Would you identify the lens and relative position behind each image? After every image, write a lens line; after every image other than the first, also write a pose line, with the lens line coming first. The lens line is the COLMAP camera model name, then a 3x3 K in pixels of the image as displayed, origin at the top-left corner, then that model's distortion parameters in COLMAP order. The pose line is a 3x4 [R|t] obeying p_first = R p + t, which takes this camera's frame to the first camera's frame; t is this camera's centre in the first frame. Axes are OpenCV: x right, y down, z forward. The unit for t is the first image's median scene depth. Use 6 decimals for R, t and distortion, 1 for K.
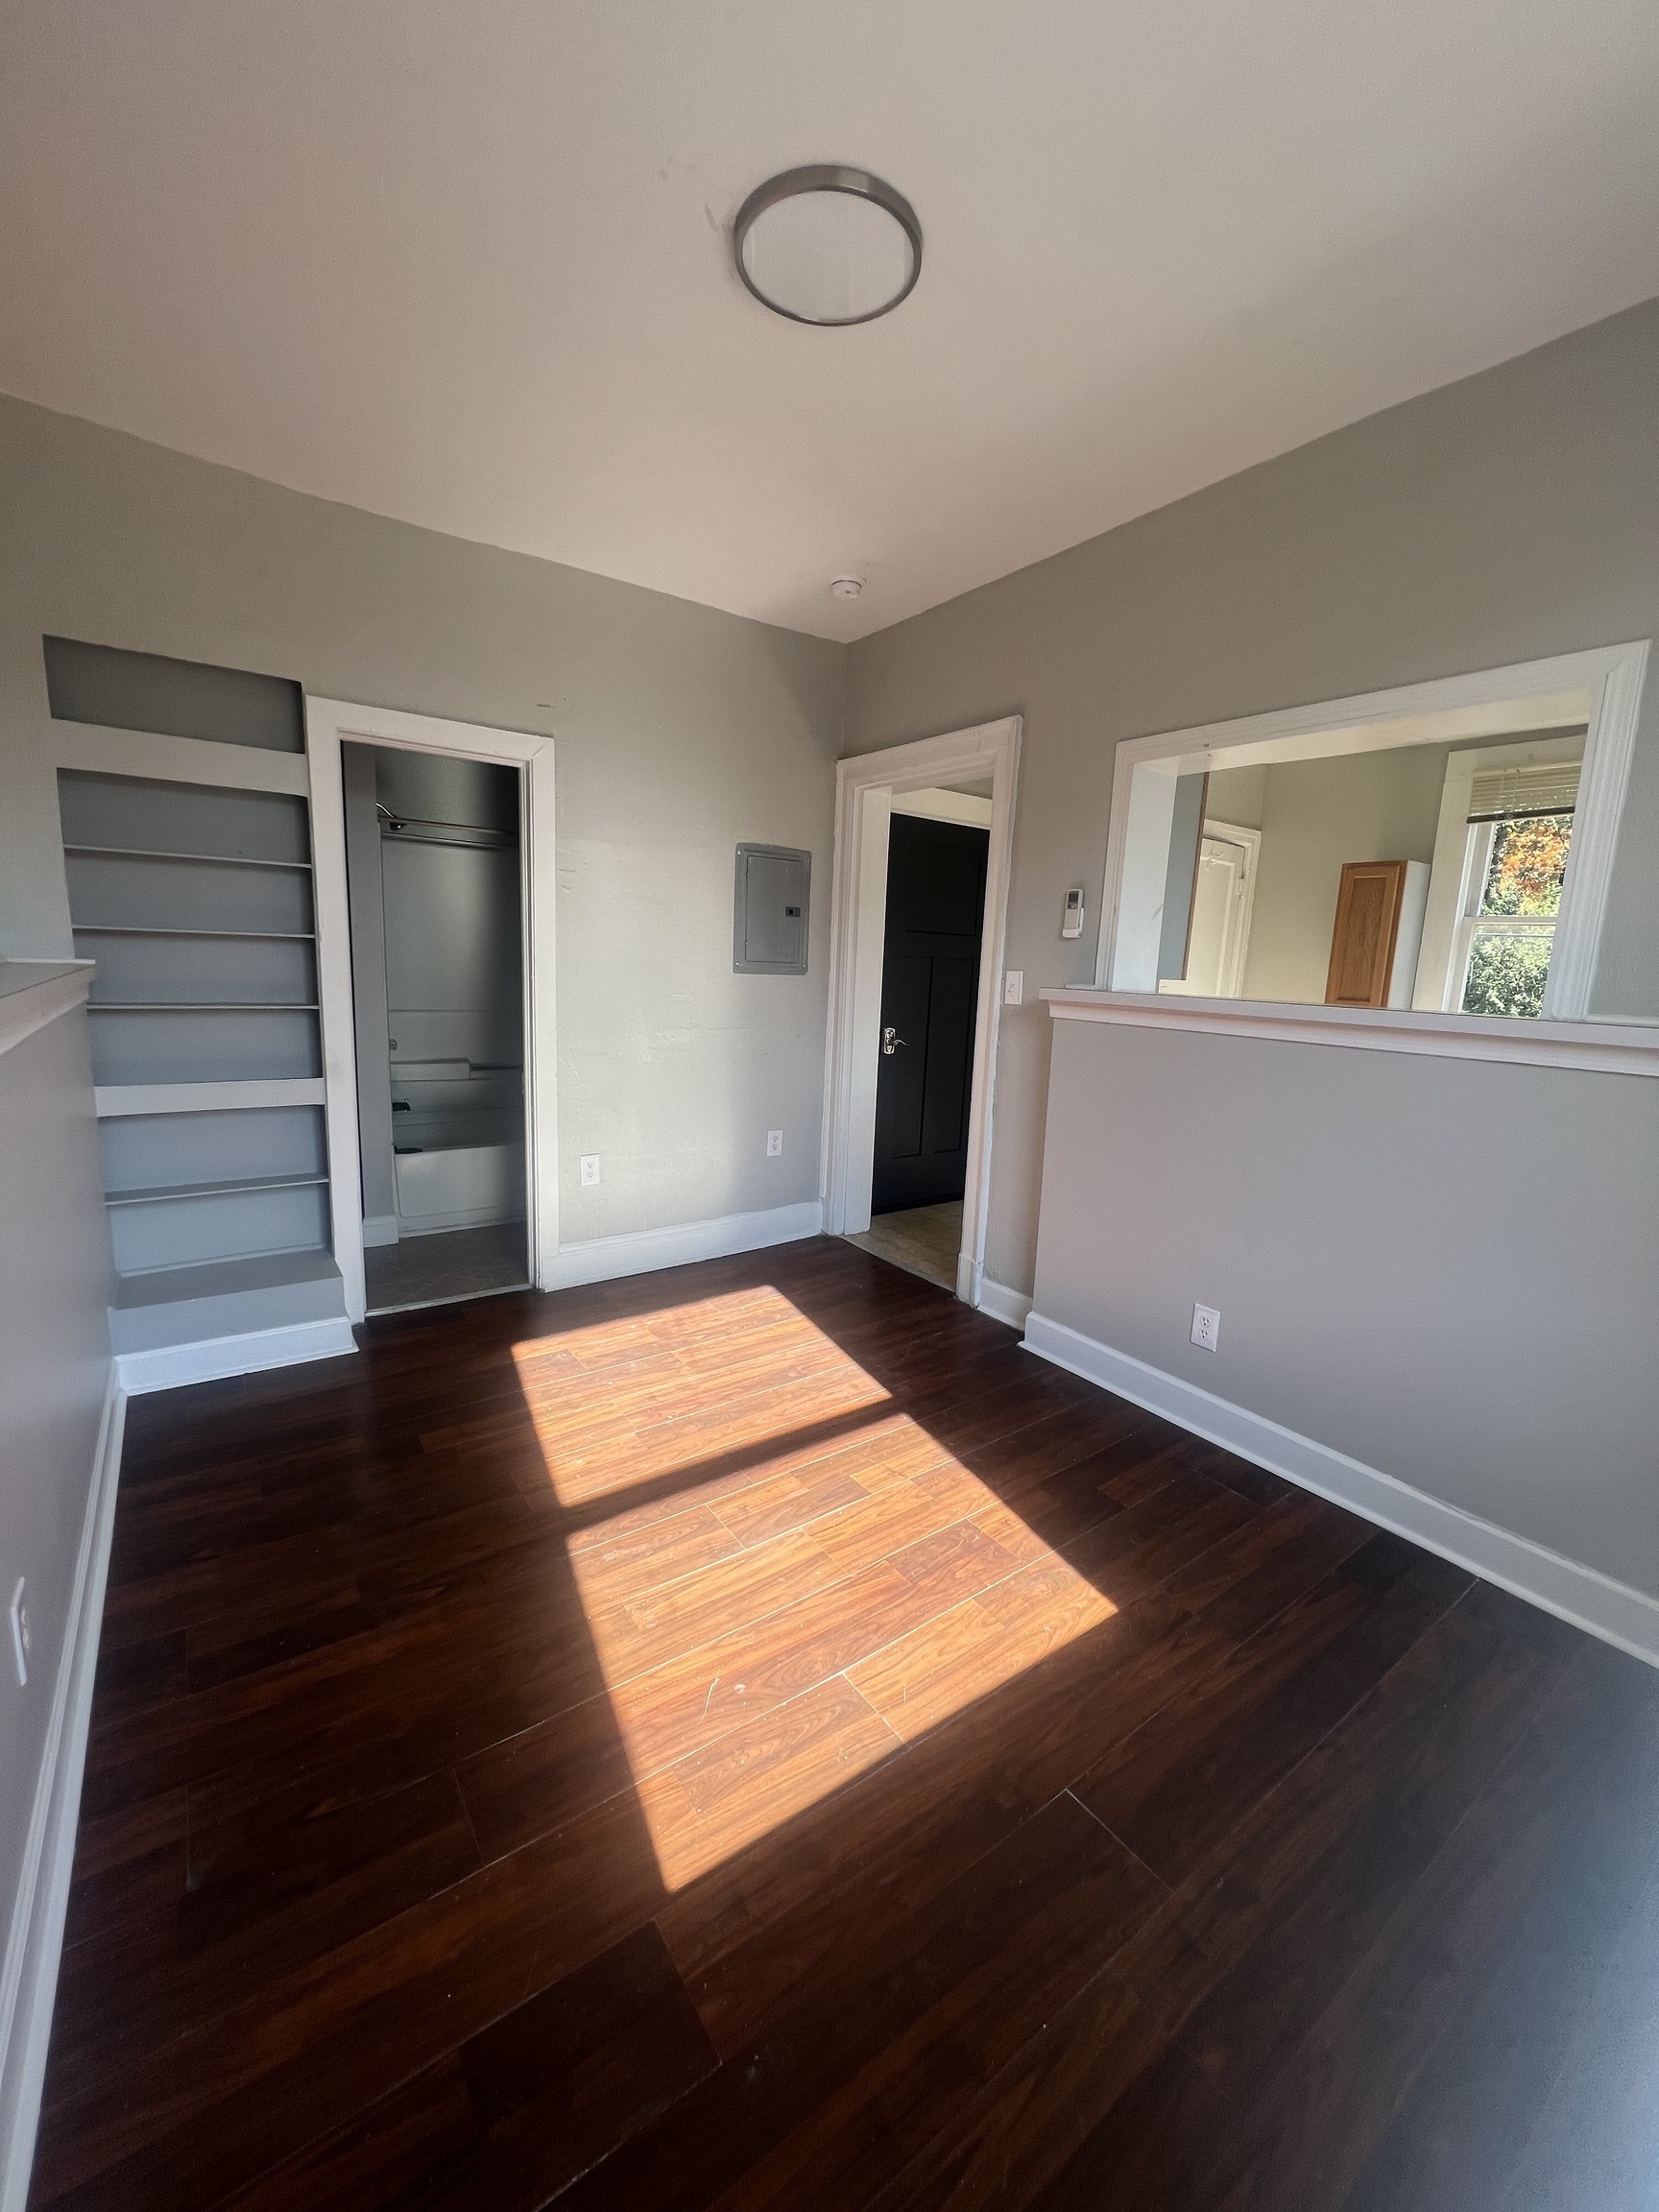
lens RADIAL K [[889.5, 0, 828.8], [0, 889.5, 1105.0], [0, 0, 1]] dist [-0.000147, -0.000011]
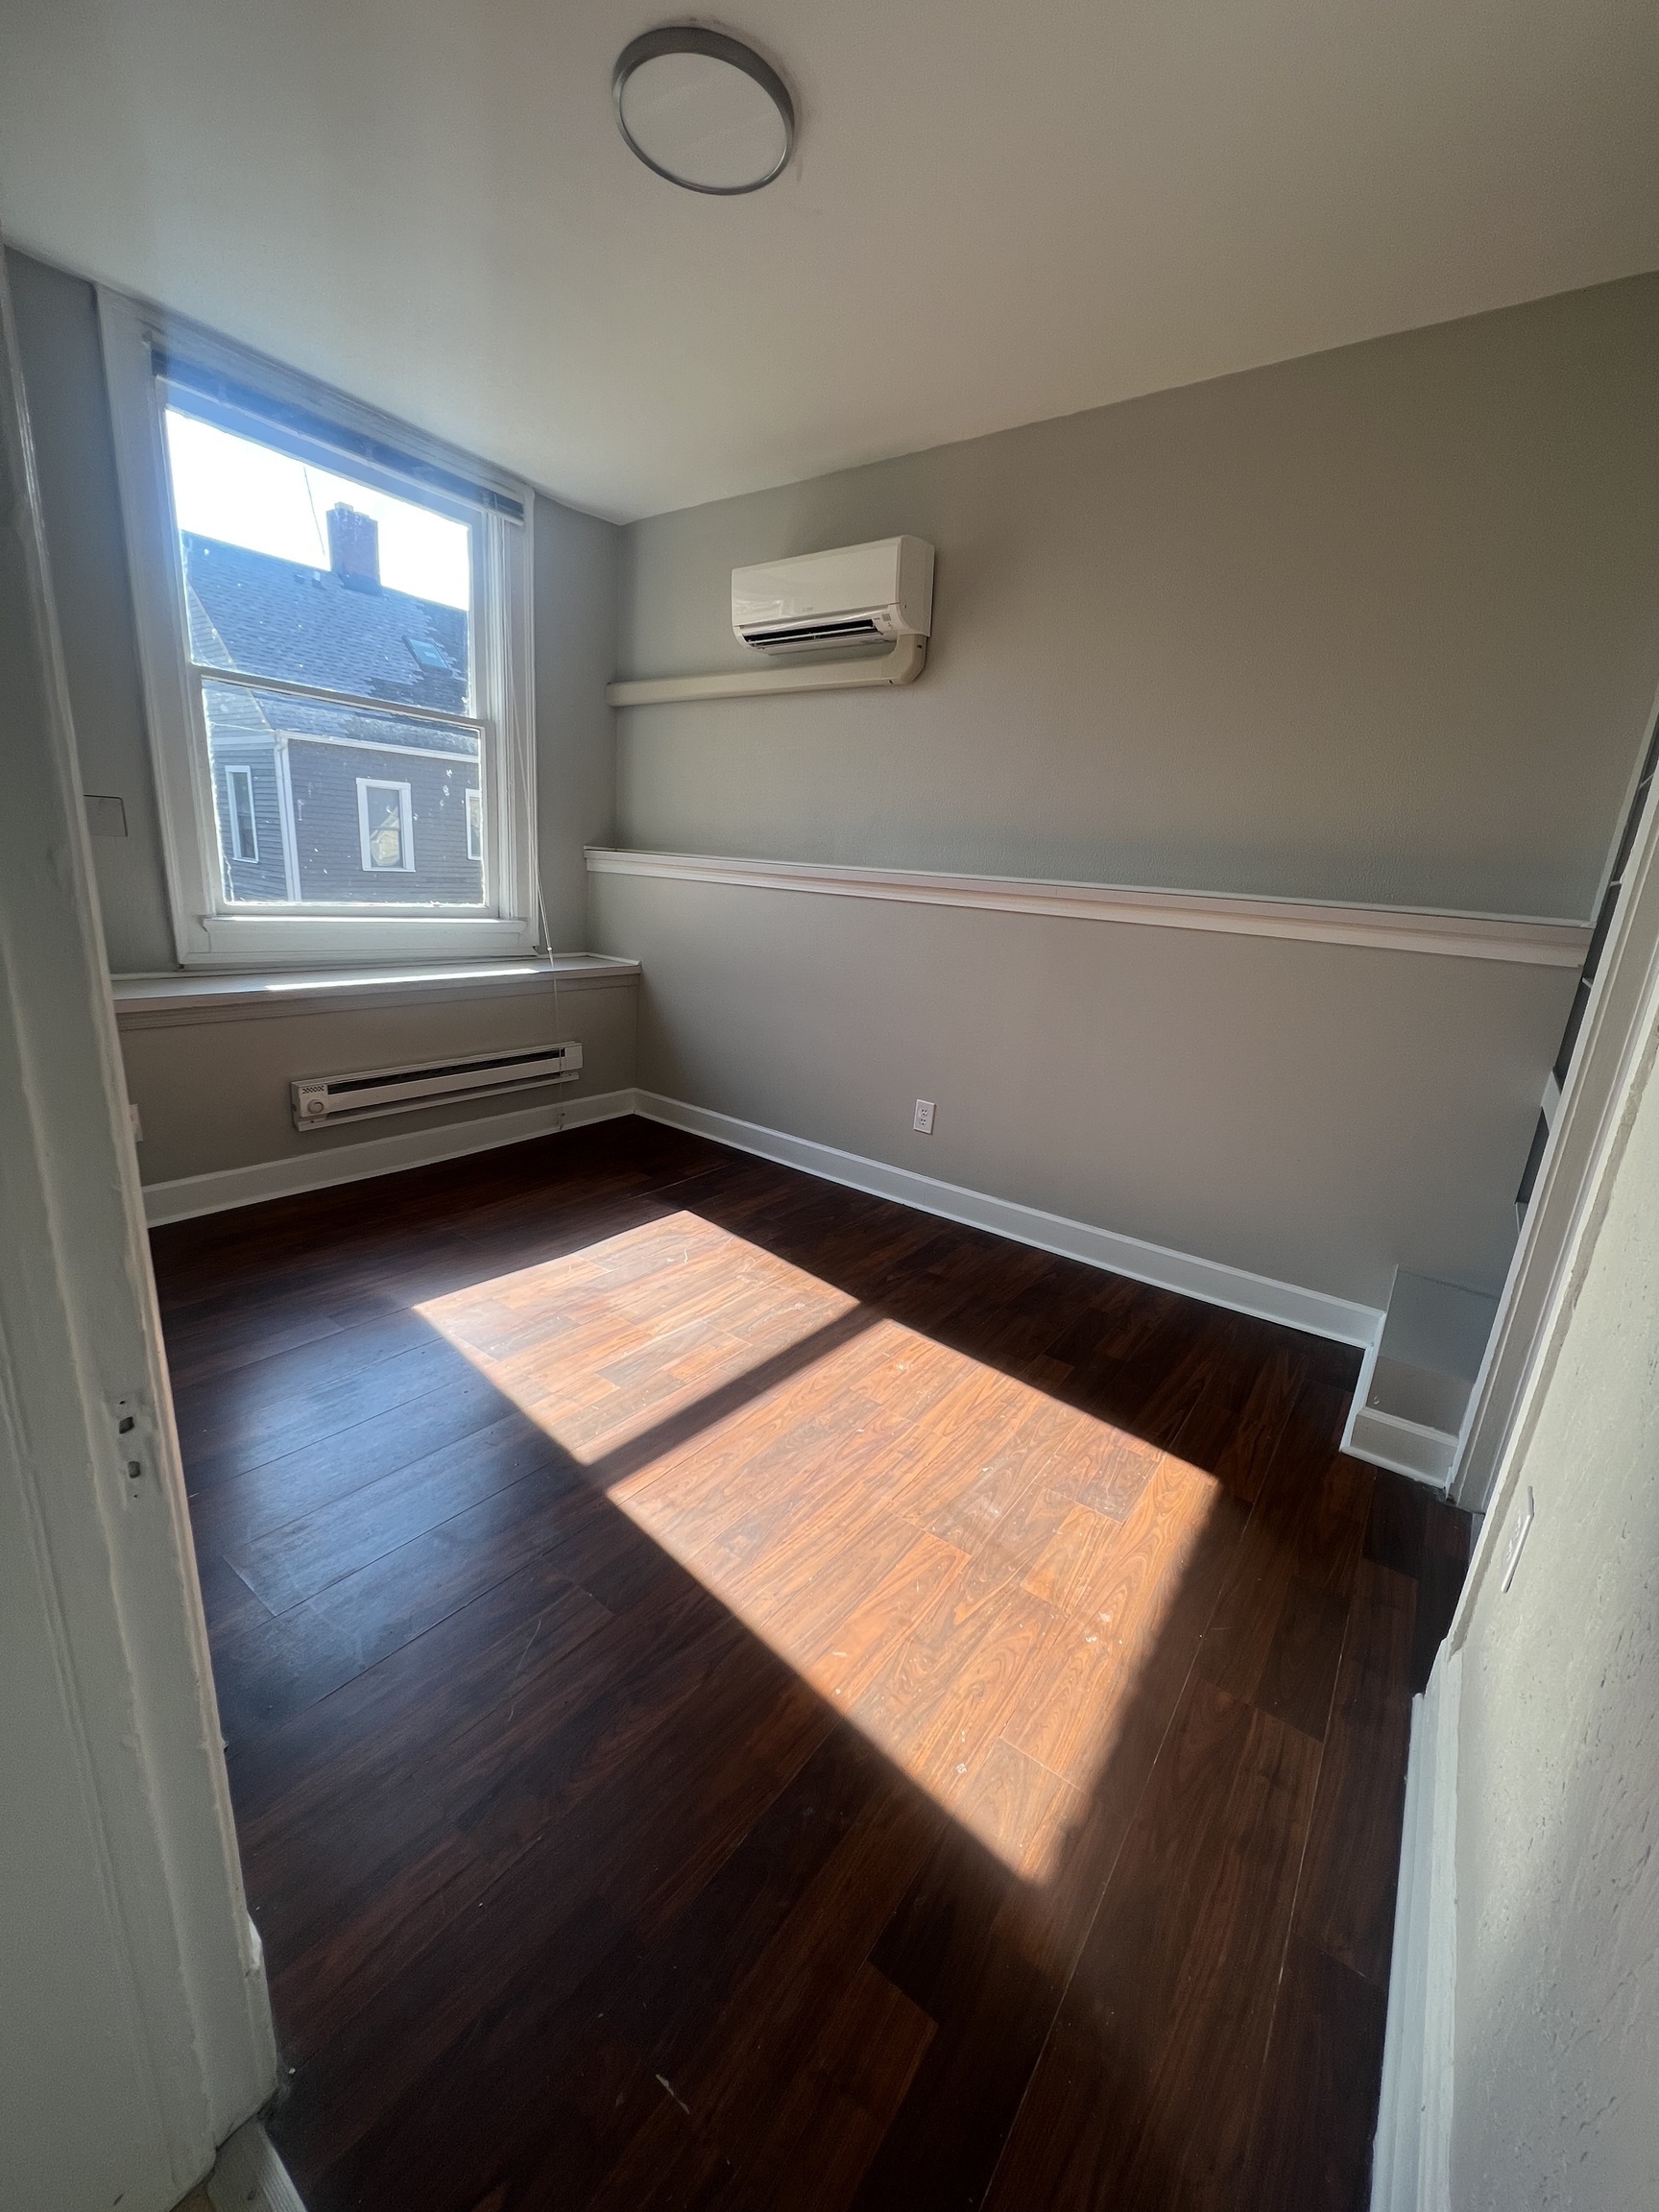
lens RADIAL K [[875.2, 0, 824.8], [0, 875.2, 1098.7], [0, 0, 1]] dist [-0.000376, -0.000006]
pose [[-0.945112, -0.021157, -0.326060, 0.135037], [-0.157868, 0.903266, 0.398985, -0.266893], [0.286077, 0.428560, -0.857027, 1.844160]]
